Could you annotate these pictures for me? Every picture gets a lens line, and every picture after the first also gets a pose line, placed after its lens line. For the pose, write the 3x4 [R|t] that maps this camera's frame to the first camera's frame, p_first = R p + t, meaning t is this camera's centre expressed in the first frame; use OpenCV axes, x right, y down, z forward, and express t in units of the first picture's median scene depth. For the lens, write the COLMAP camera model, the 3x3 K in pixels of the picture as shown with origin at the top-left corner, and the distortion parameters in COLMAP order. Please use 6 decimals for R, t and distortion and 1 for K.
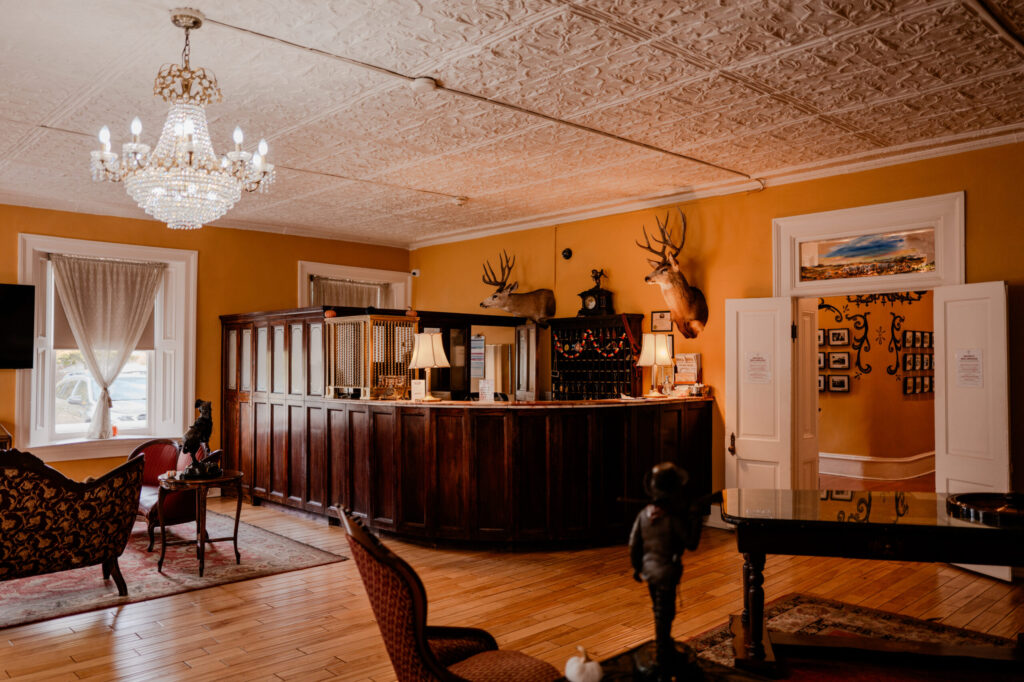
lens RADIAL K [[760.8, 0, 512.0], [0, 760.8, 341.0], [0, 0, 1]] dist [-0.007592, -0.000392]
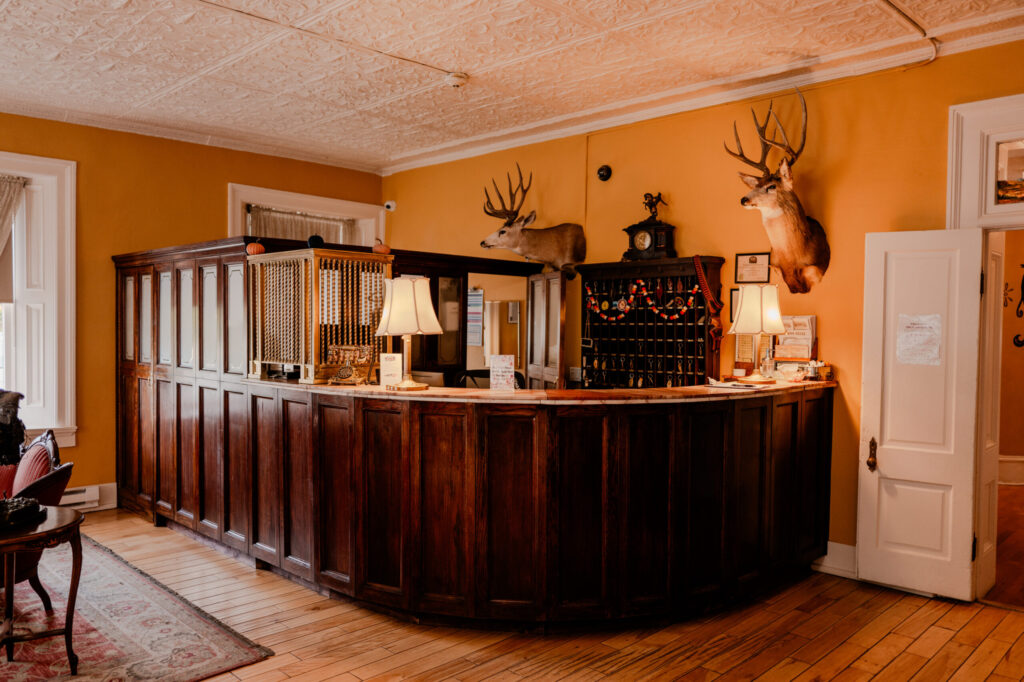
lens RADIAL K [[760.8, 0, 512.0], [0, 760.8, 341.0], [0, 0, 1]] dist [-0.007592, -0.000392]
pose [[0.999516, 0.009254, 0.029715, -0.038448], [-0.010769, 0.998628, 0.051241, 0.006945], [-0.029200, -0.051536, 0.998244, 0.336045]]
